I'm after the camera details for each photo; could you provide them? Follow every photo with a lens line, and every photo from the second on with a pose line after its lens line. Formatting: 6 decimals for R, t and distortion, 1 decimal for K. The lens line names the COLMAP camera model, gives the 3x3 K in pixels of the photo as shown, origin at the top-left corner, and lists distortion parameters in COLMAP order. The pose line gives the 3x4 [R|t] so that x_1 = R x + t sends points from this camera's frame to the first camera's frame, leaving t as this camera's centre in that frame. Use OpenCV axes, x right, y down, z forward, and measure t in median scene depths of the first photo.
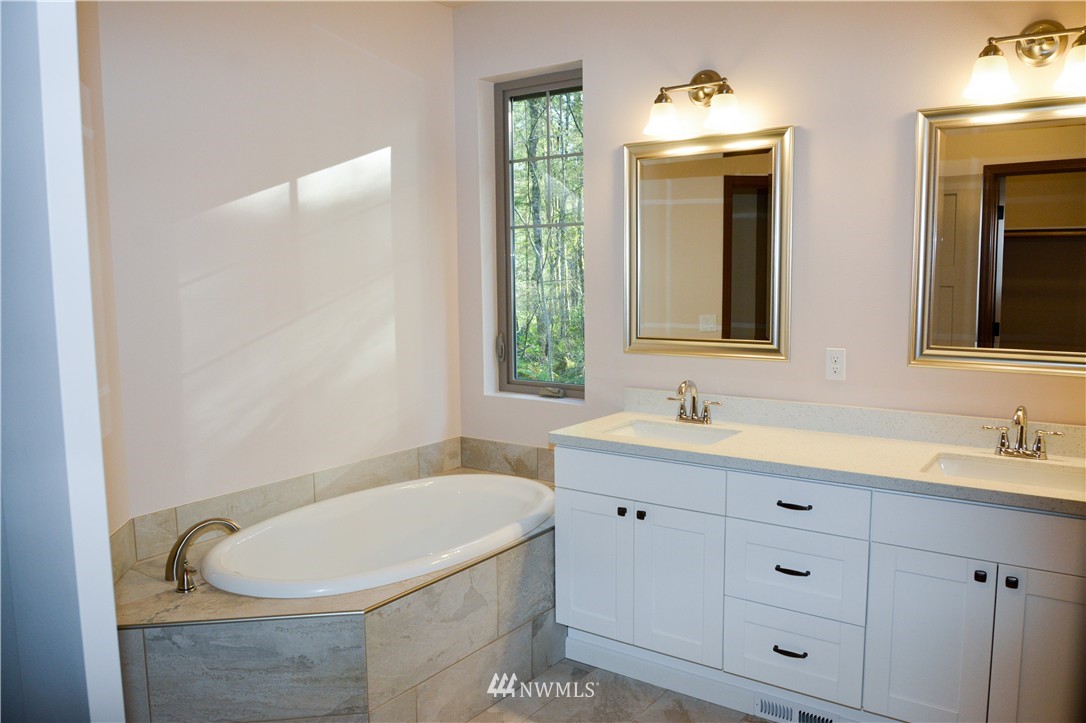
lens RADIAL K [[820.9, 0, 542.0], [0, 820.9, 338.2], [0, 0, 1]] dist [-0.109498, -0.000455]
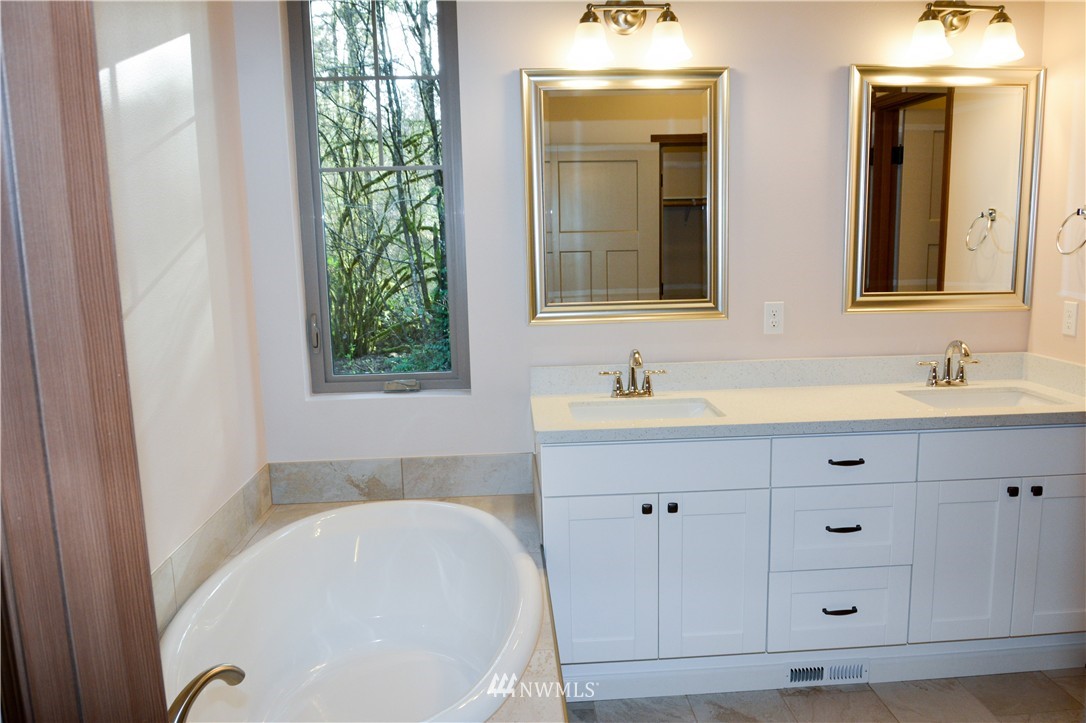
lens RADIAL K [[832.0, 0, 546.3], [0, 832.0, 362.4], [0, 0, 1]] dist [-0.040743, 0.001221]
pose [[0.763564, -0.108466, 0.636557, -0.468341], [0.067648, 0.993804, 0.088193, -0.020556], [-0.642179, -0.024279, 0.766170, 0.370275]]
